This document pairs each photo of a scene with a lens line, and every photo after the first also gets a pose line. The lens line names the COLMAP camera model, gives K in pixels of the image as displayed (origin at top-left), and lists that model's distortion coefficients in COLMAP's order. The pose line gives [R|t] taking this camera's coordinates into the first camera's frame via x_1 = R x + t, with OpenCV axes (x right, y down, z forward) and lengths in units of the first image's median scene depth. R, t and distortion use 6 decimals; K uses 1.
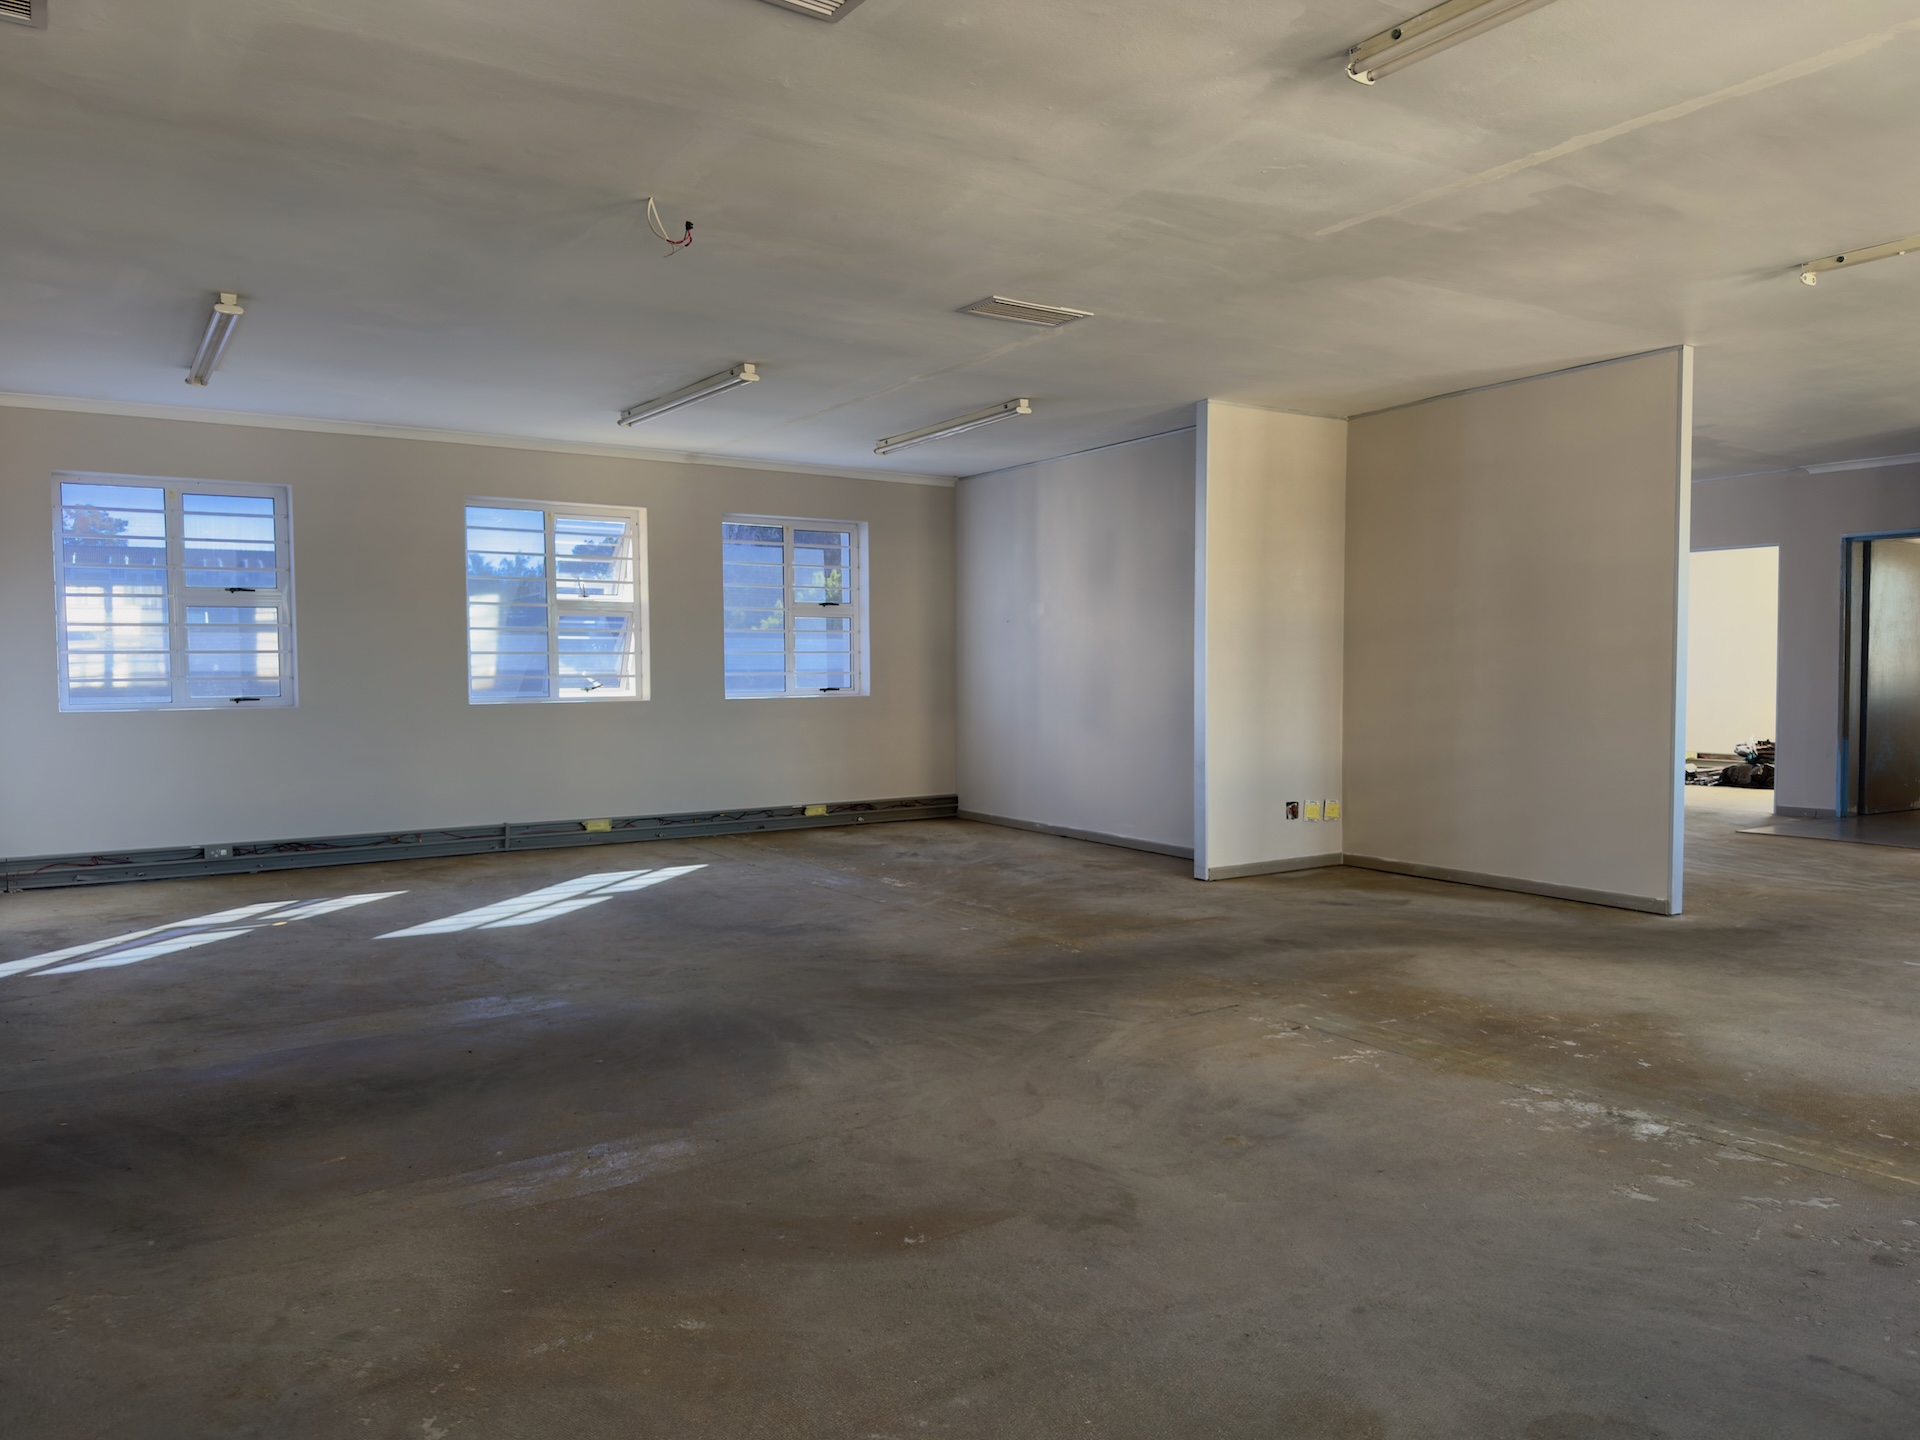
lens RADIAL K [[1392.0, 0, 974.0], [0, 1392.0, 714.2], [0, 0, 1]] dist [0.030061, -0.037819]
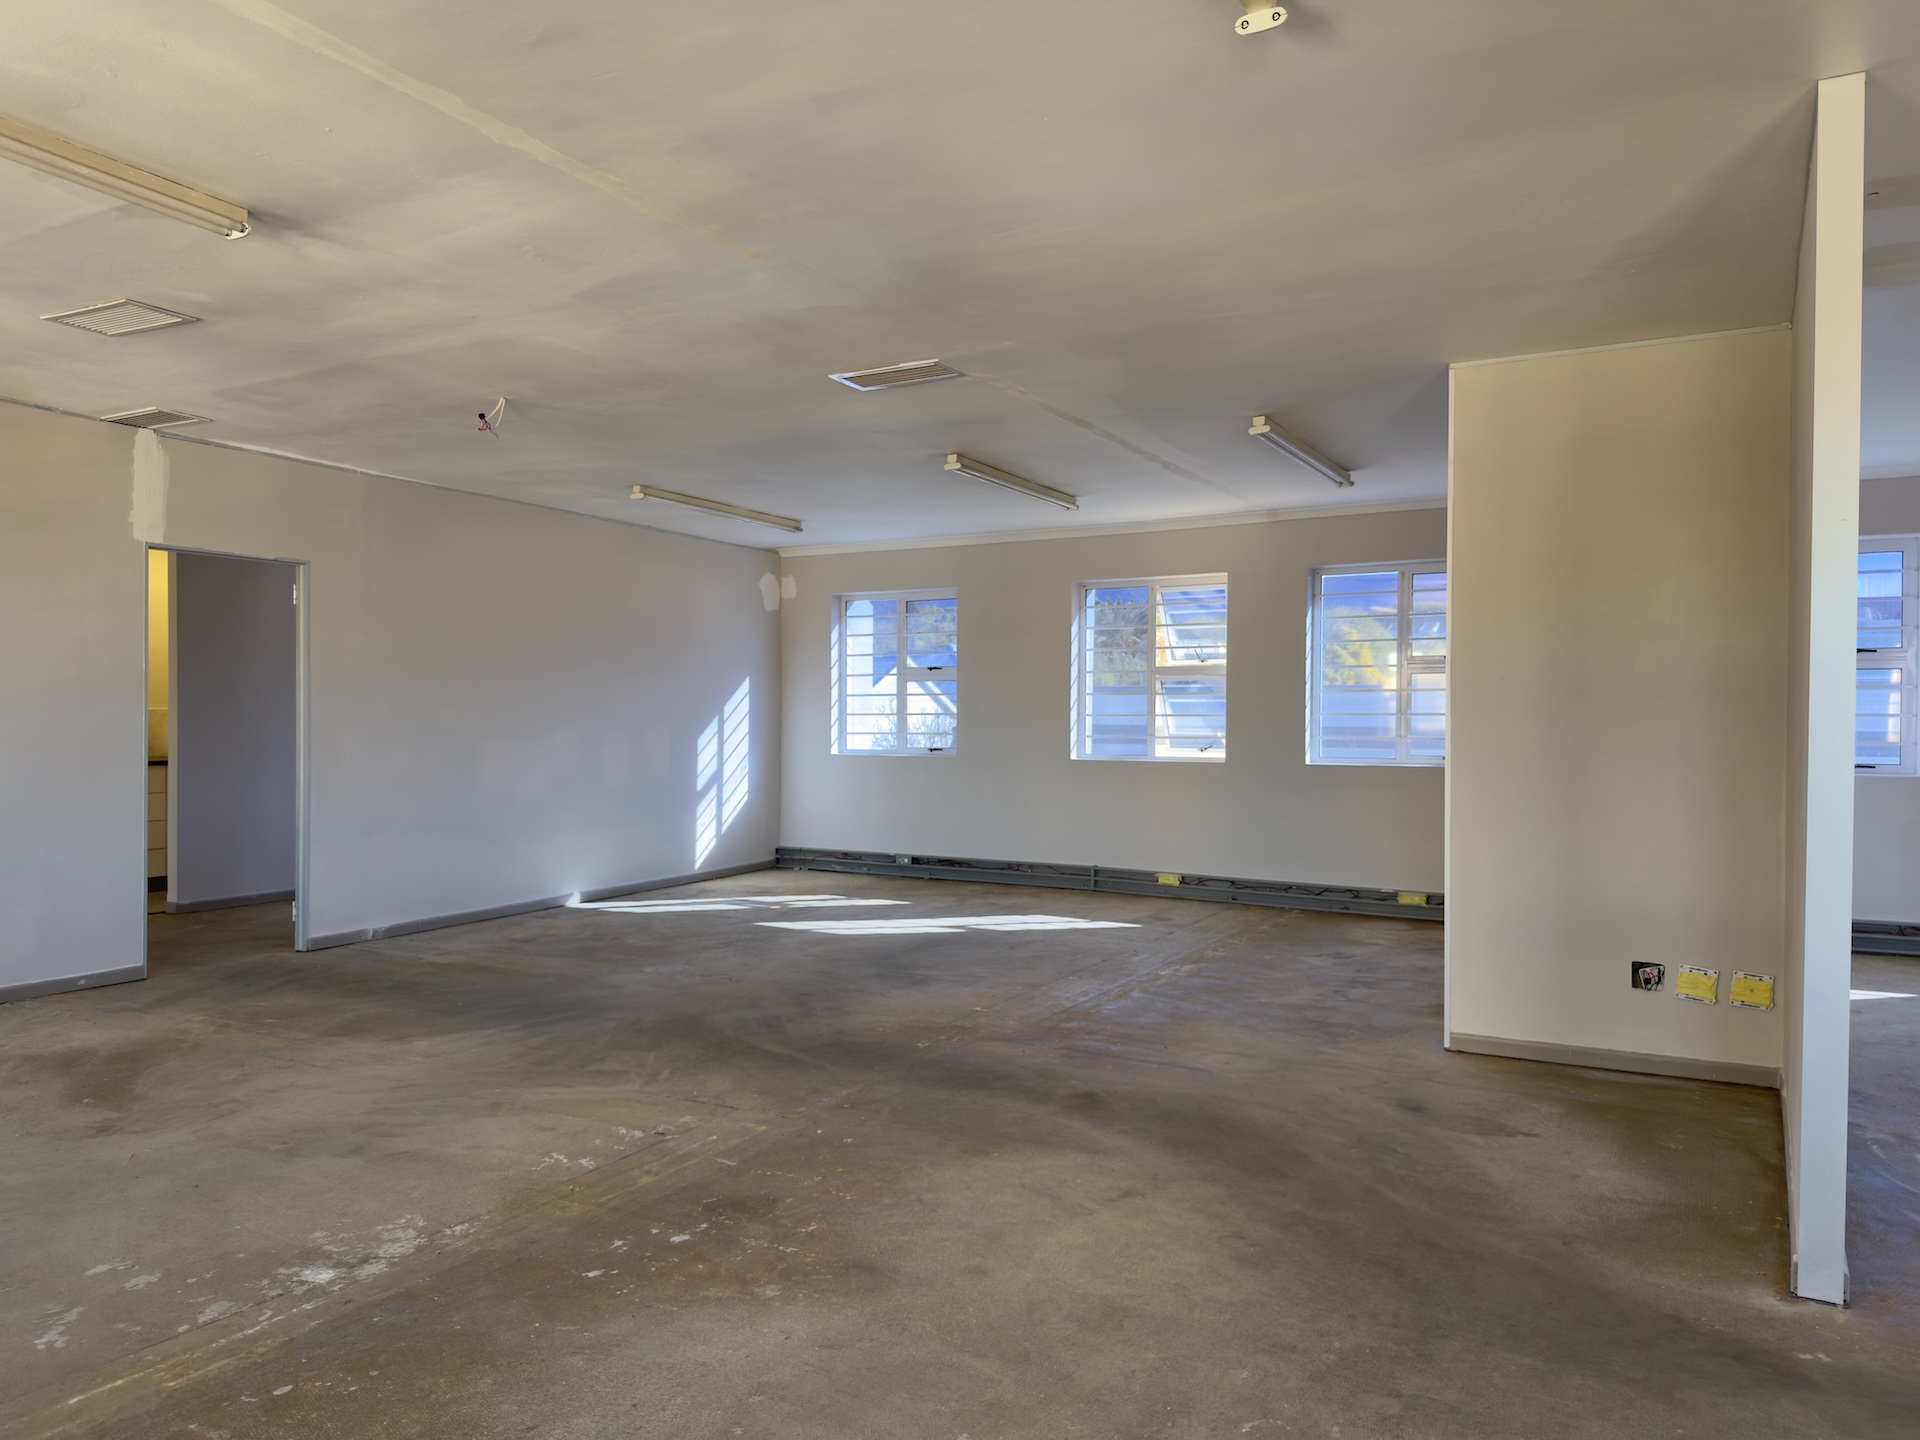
lens RADIAL K [[1392.0, 0, 938.2], [0, 1392.0, 685.8], [0, 0, 1]] dist [0.030061, -0.037819]
pose [[0.415545, -0.016137, -0.909430, 1.220954], [-0.039630, 0.998572, -0.035827, -0.044923], [0.908709, 0.050929, 0.414312, 0.823891]]
